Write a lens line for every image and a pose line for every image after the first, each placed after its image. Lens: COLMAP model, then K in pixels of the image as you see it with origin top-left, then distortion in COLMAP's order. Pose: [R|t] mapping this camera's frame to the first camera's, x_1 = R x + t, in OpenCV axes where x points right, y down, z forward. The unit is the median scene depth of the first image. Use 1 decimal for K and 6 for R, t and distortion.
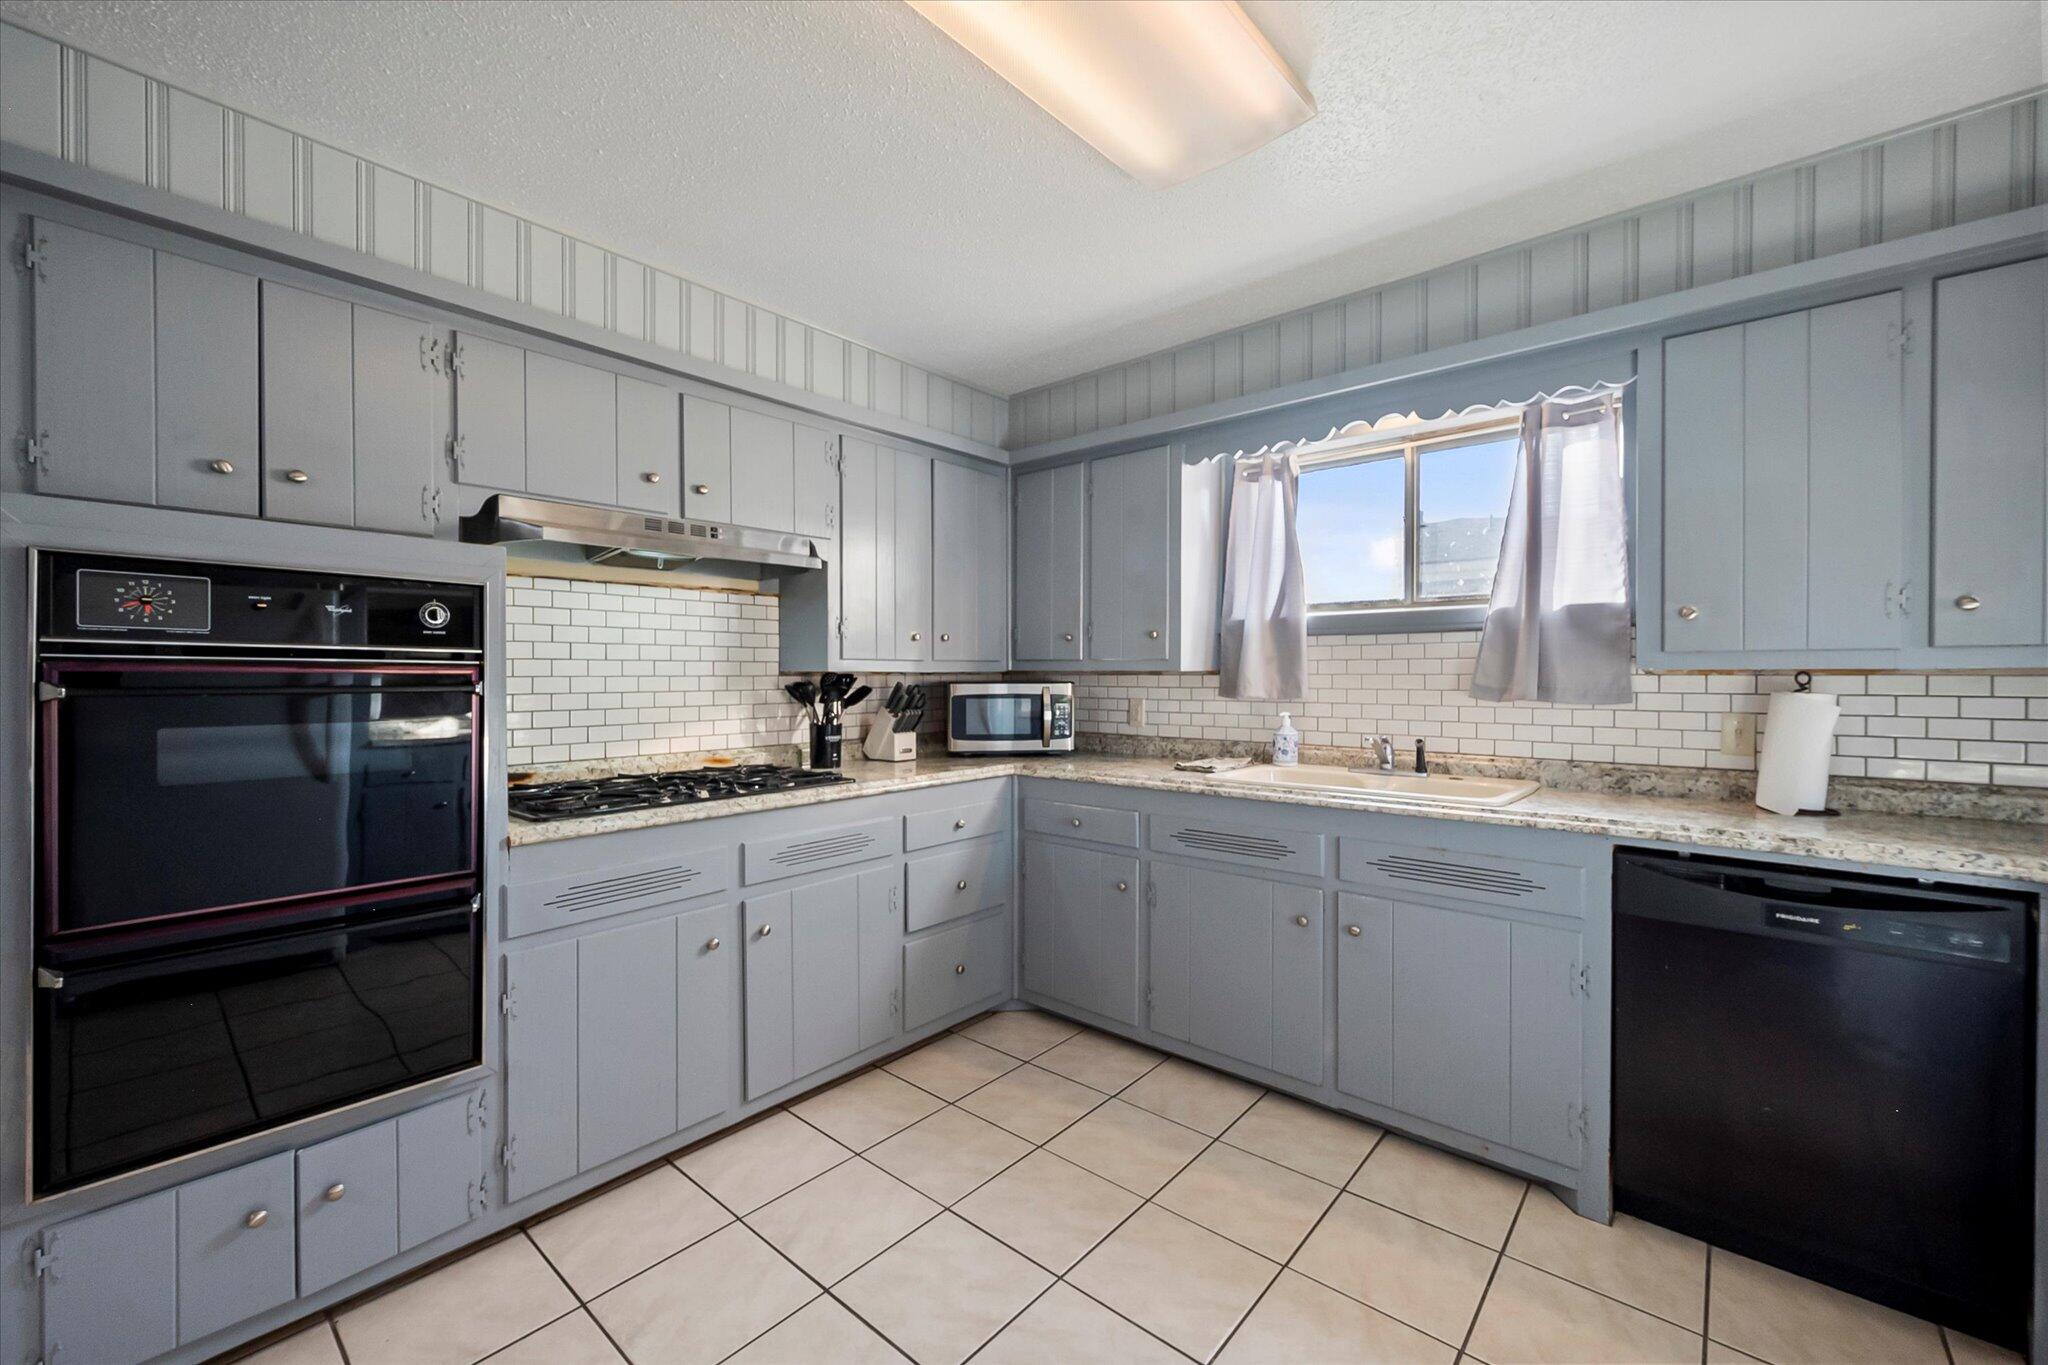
lens RADIAL K [[833.5, 0, 1009.9], [0, 833.5, 677.3], [0, 0, 1]] dist [0.008984, -0.000108]
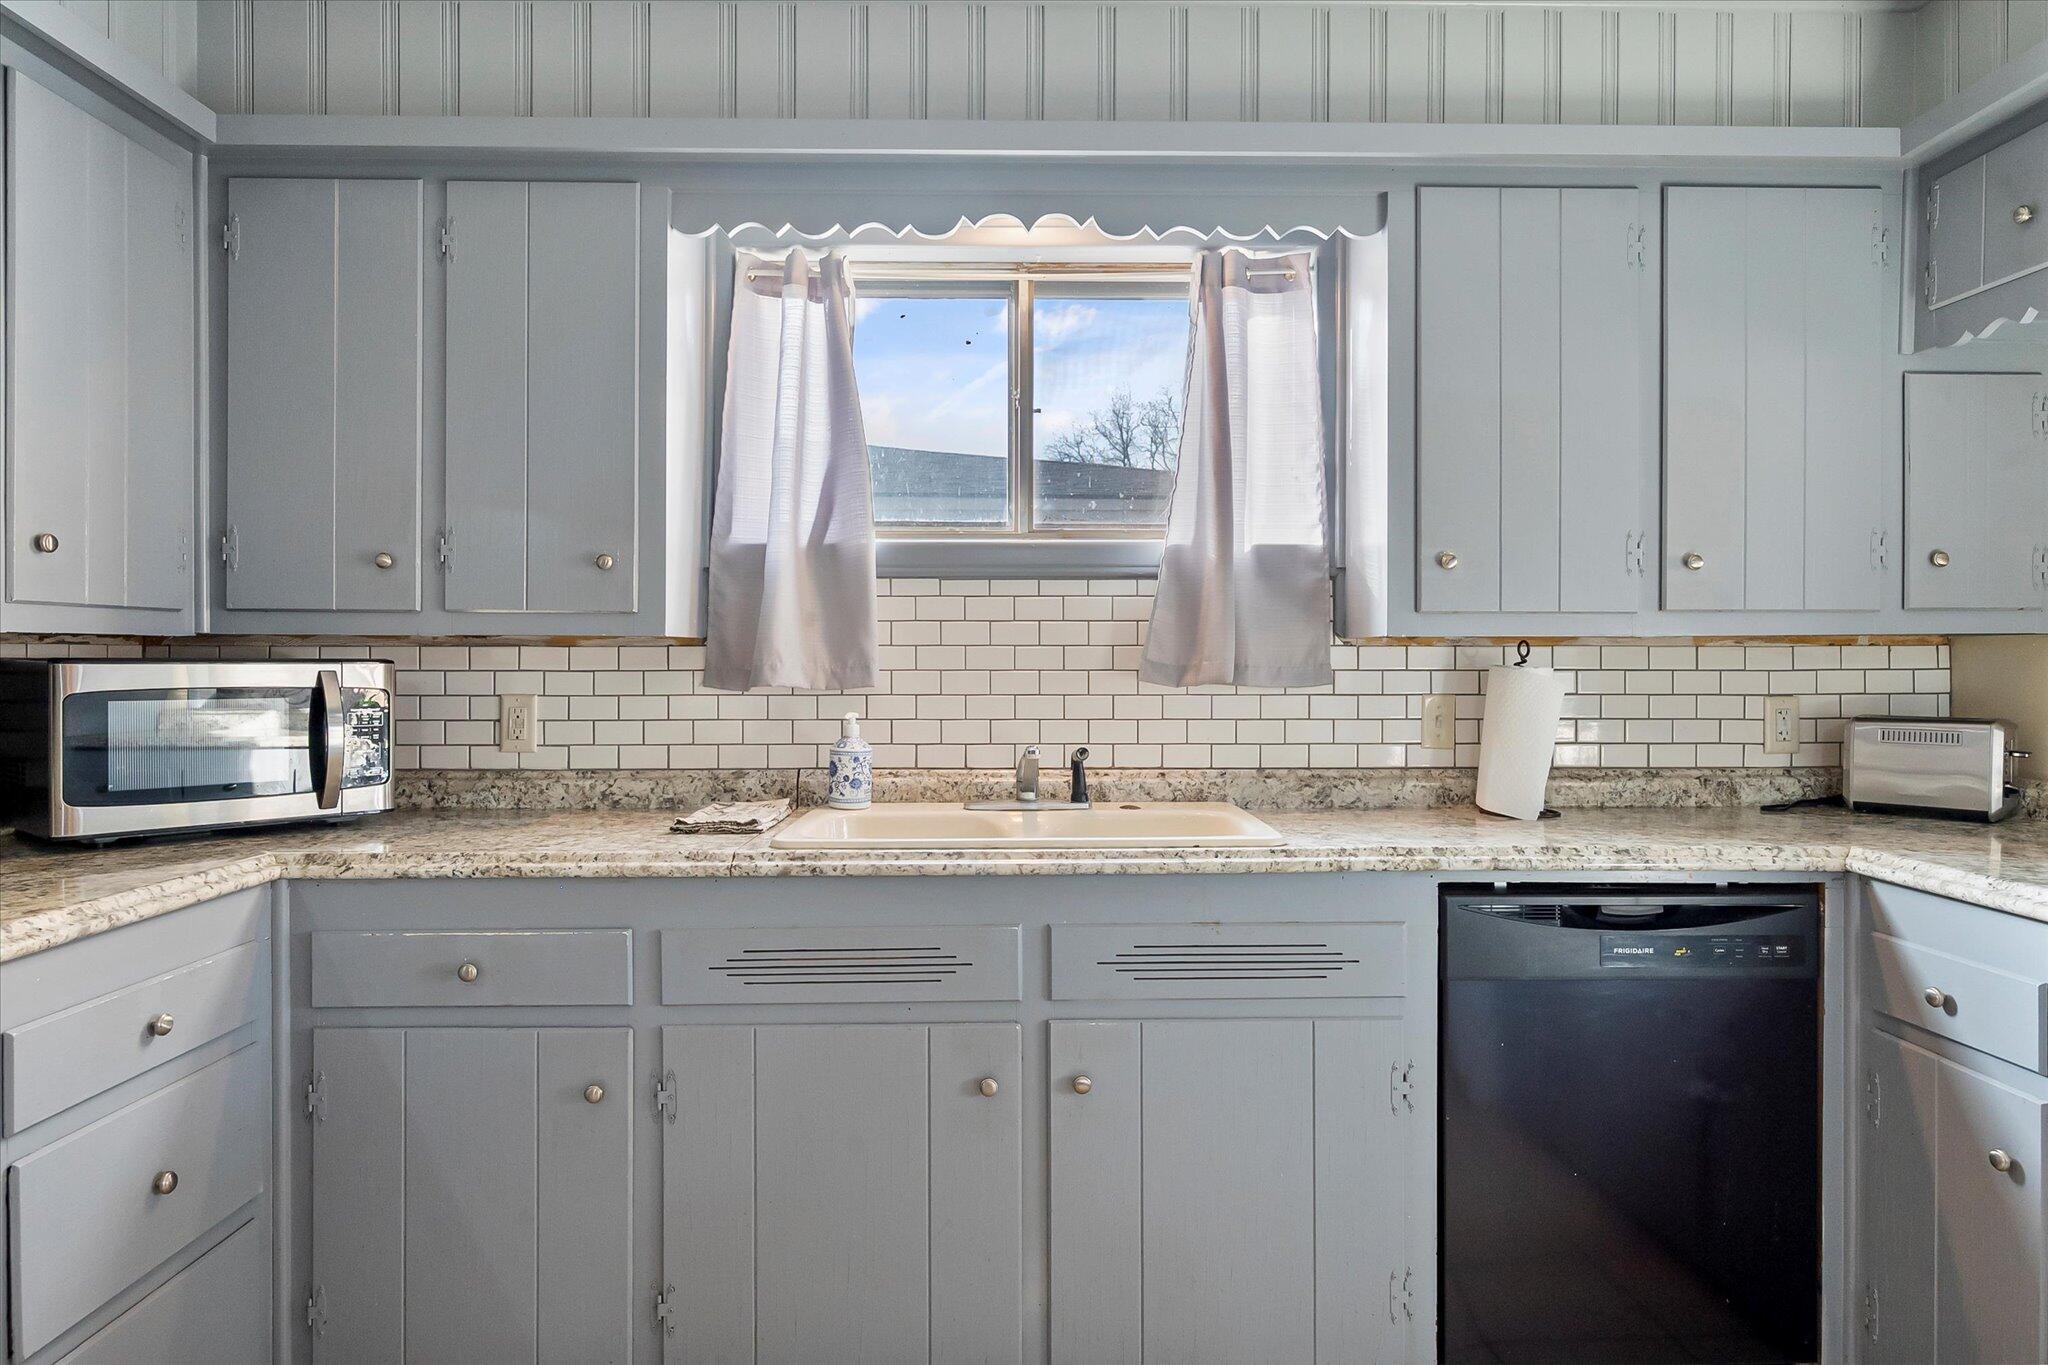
lens RADIAL K [[1280.6, 0, 1034.5], [0, 1280.6, 669.5], [0, 0, 1]] dist [0.001460, 0.001537]
pose [[0.733053, -0.002731, 0.680166, -0.176482], [0.002378, 0.999996, 0.001452, 0.013227], [-0.680167, 0.000553, 0.733057, 0.311499]]
